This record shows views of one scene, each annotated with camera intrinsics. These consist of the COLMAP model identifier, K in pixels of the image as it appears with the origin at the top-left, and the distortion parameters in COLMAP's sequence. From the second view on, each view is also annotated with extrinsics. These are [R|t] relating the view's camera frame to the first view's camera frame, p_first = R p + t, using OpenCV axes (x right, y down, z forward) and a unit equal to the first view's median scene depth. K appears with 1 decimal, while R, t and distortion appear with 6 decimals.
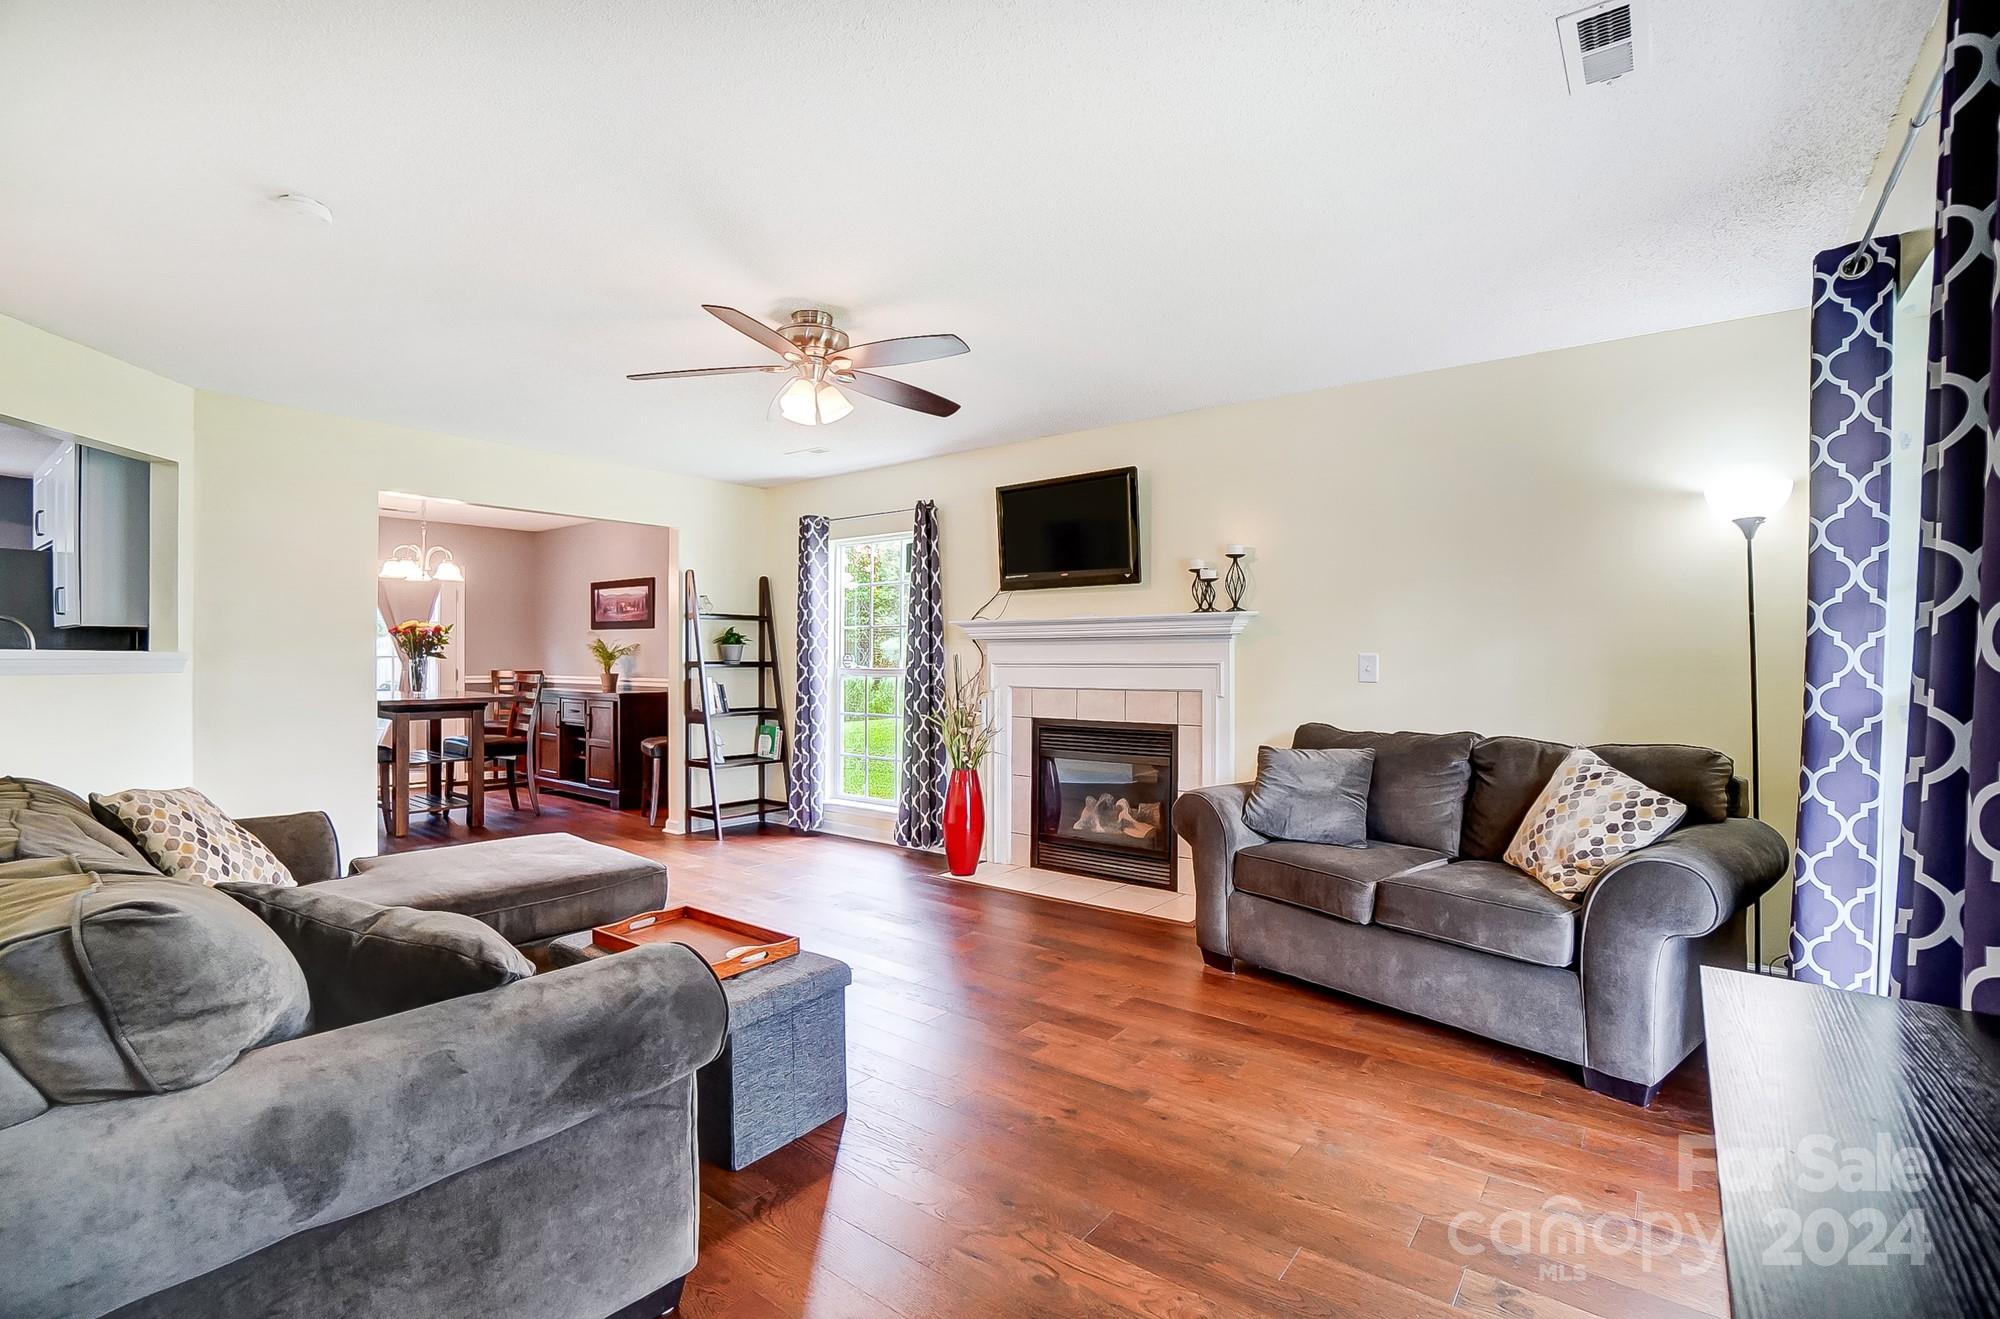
lens RADIAL K [[915.7, 0, 988.0], [0, 915.7, 661.2], [0, 0, 1]] dist [-0.044378, 0.011748]
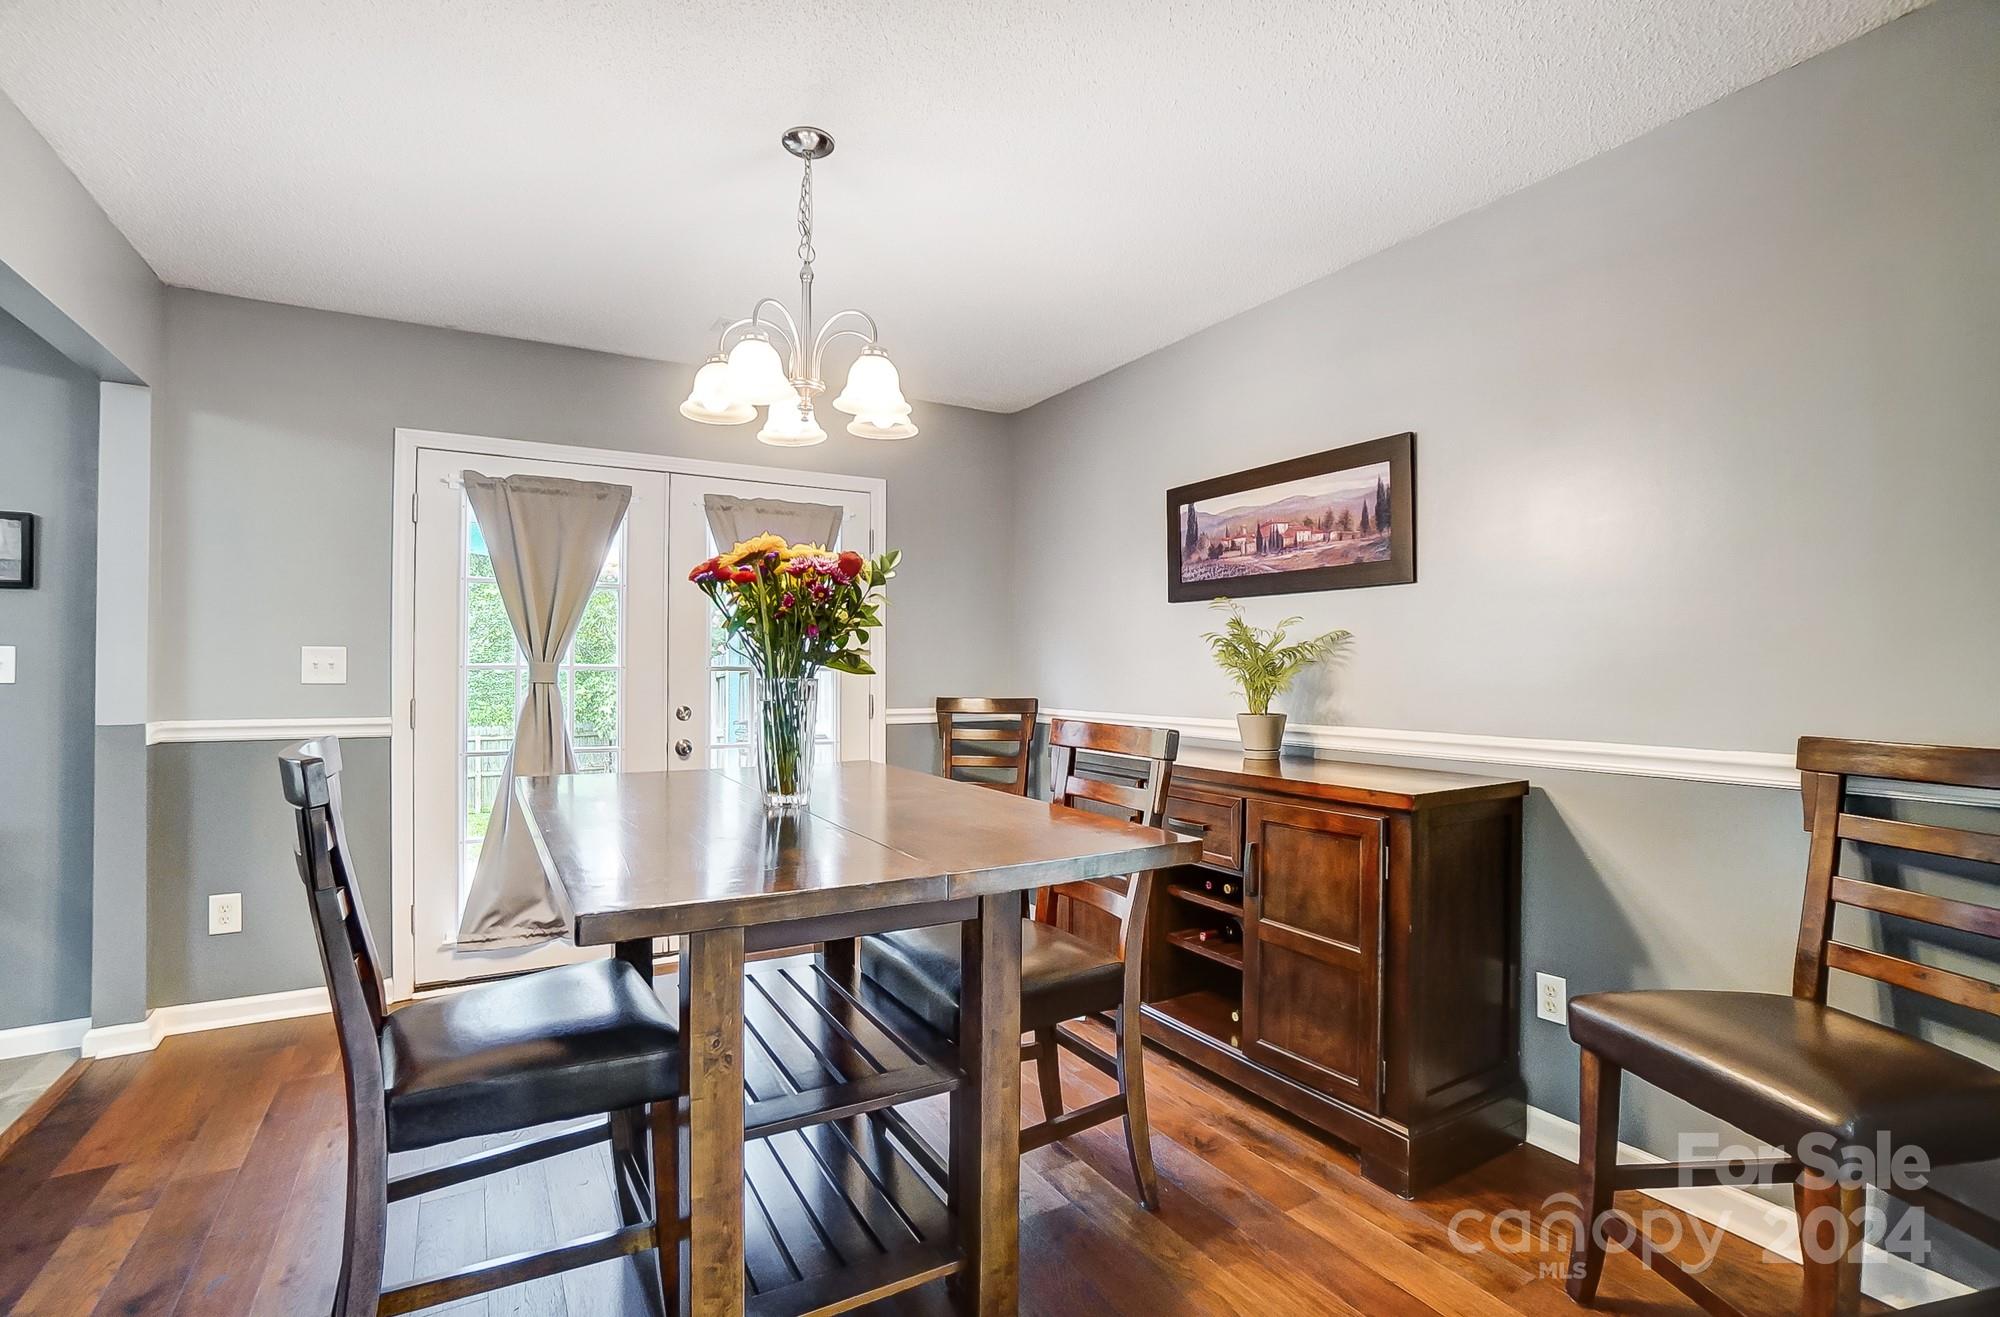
lens RADIAL K [[915.7, 0, 1001.9], [0, 915.7, 661.4], [0, 0, 1]] dist [-0.044378, 0.011748]
pose [[0.935344, -0.003366, -0.353722, -0.488074], [-0.001403, 0.999912, -0.013226, -0.003373], [0.353736, 0.012867, 0.935257, 0.788354]]
